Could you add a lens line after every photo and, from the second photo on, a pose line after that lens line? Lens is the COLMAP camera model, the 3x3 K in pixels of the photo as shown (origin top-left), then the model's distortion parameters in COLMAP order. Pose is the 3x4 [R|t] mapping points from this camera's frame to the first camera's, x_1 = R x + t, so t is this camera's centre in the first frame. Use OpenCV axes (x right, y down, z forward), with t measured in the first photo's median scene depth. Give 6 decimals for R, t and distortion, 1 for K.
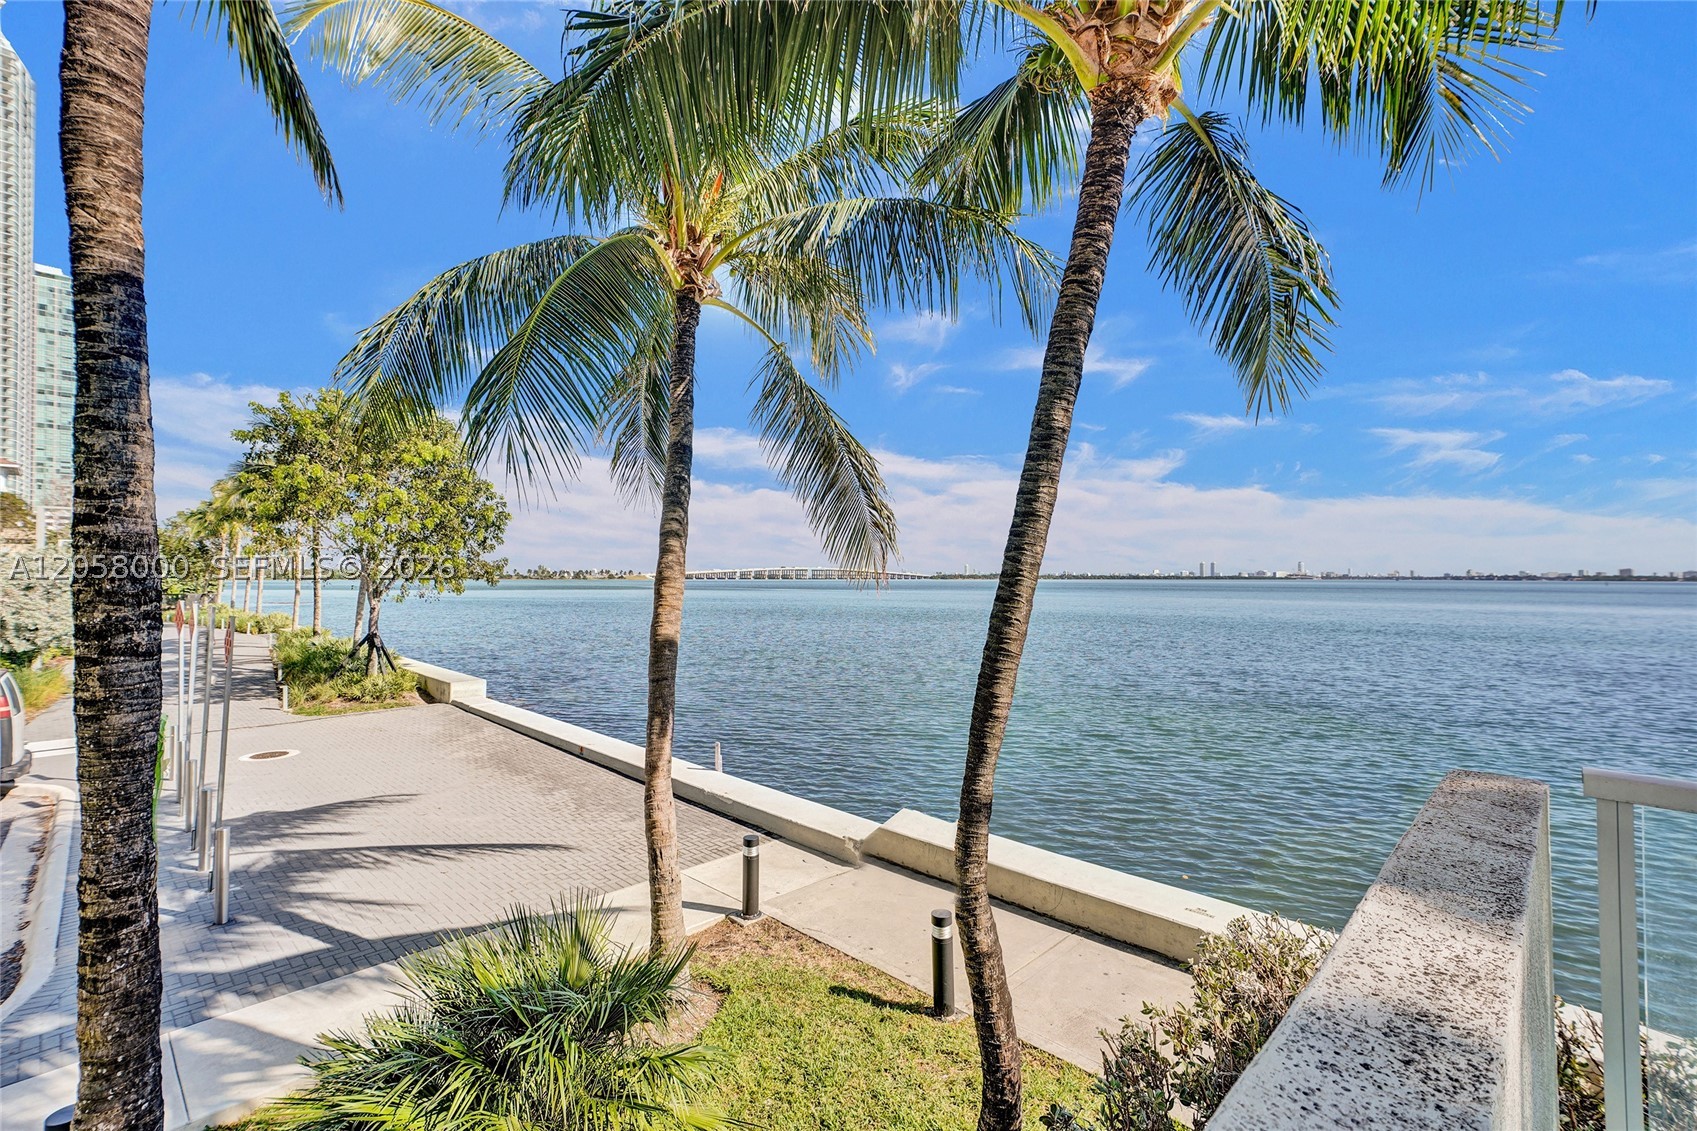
lens RADIAL K [[765.7, 0, 875.6], [0, 765.7, 558.9], [0, 0, 1]] dist [0.000220, 0.025464]
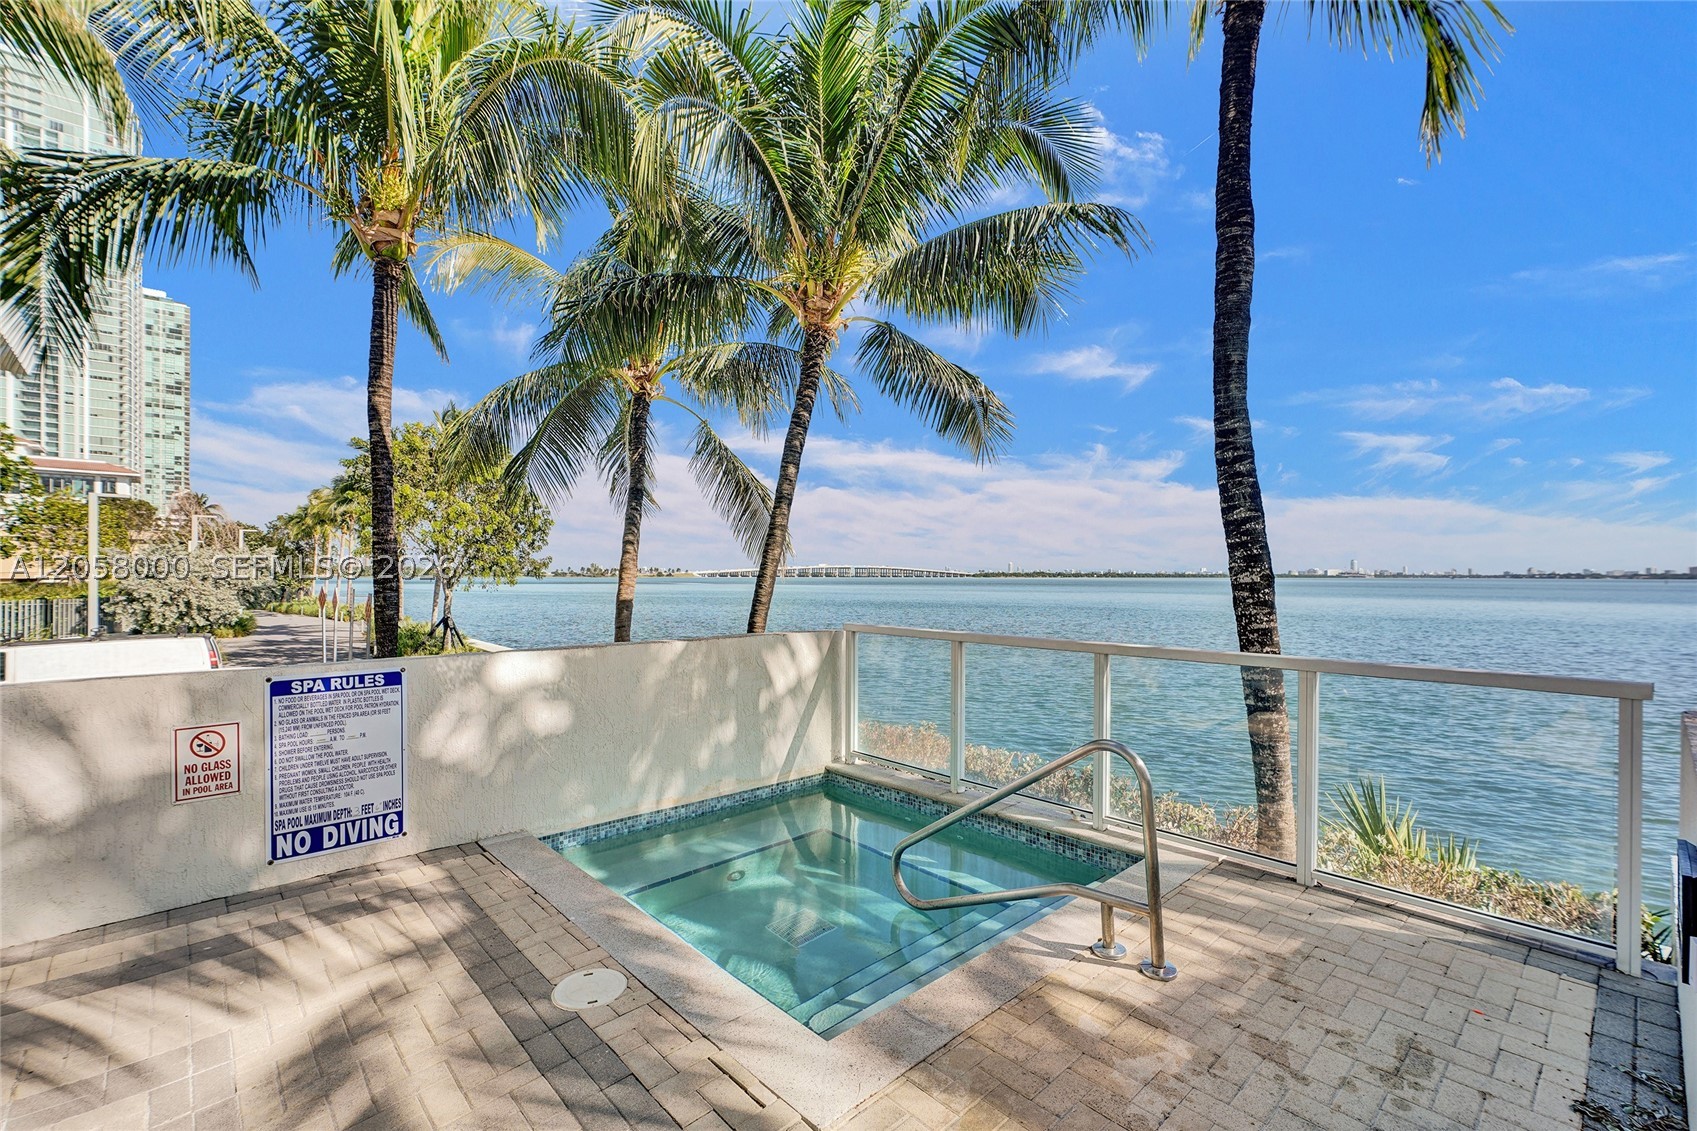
lens RADIAL K [[757.2, 0, 848.5], [0, 757.2, 565.5], [0, 0, 1]] dist [0.069477, -0.000008]
pose [[0.995977, 0.000128, -0.089608, 0.082803], [0.000885, 0.999936, 0.011263, 0.000123], [0.089603, -0.011297, 0.995913, -0.143808]]
